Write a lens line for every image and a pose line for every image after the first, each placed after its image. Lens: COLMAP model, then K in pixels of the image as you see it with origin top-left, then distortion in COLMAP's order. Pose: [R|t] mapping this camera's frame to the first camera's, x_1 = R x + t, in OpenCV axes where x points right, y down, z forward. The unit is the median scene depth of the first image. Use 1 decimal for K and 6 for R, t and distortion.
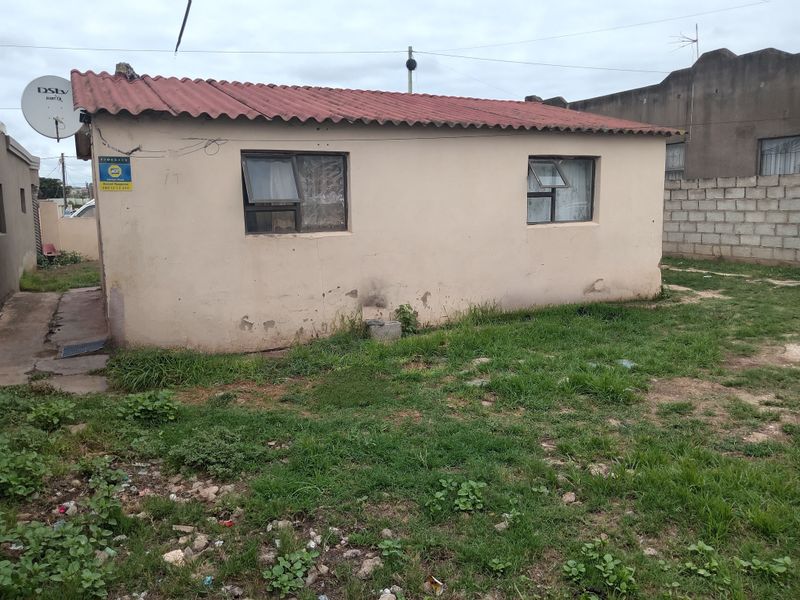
lens RADIAL K [[633.0, 0, 399.4], [0, 633.0, 298.0], [0, 0, 1]] dist [0.040340, -0.038887]
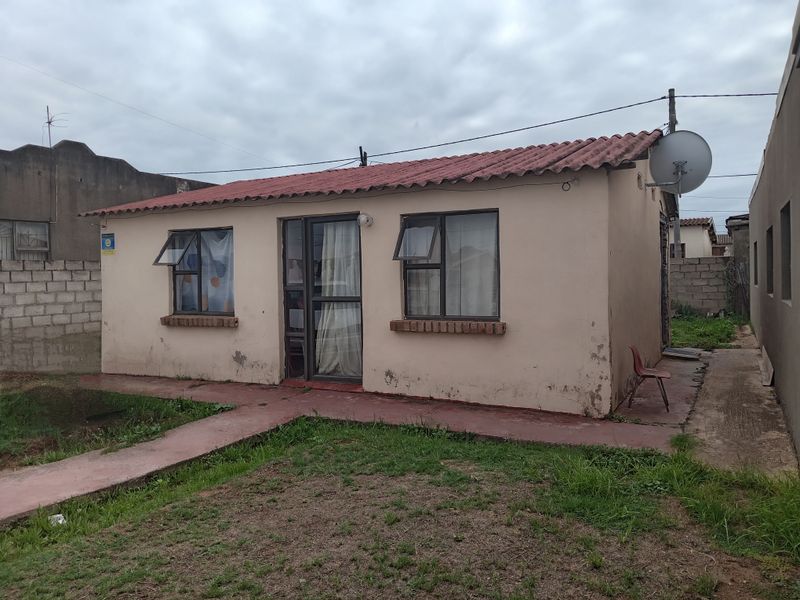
lens RADIAL K [[633.0, 0, 400.0], [0, 633.0, 299.5], [0, 0, 1]] dist [0.040340, -0.038887]
pose [[-0.591692, -0.015658, 0.806012, -0.654075], [0.143863, 0.981712, 0.124681, -0.176847], [-0.793224, 0.189728, -0.578619, 1.180412]]
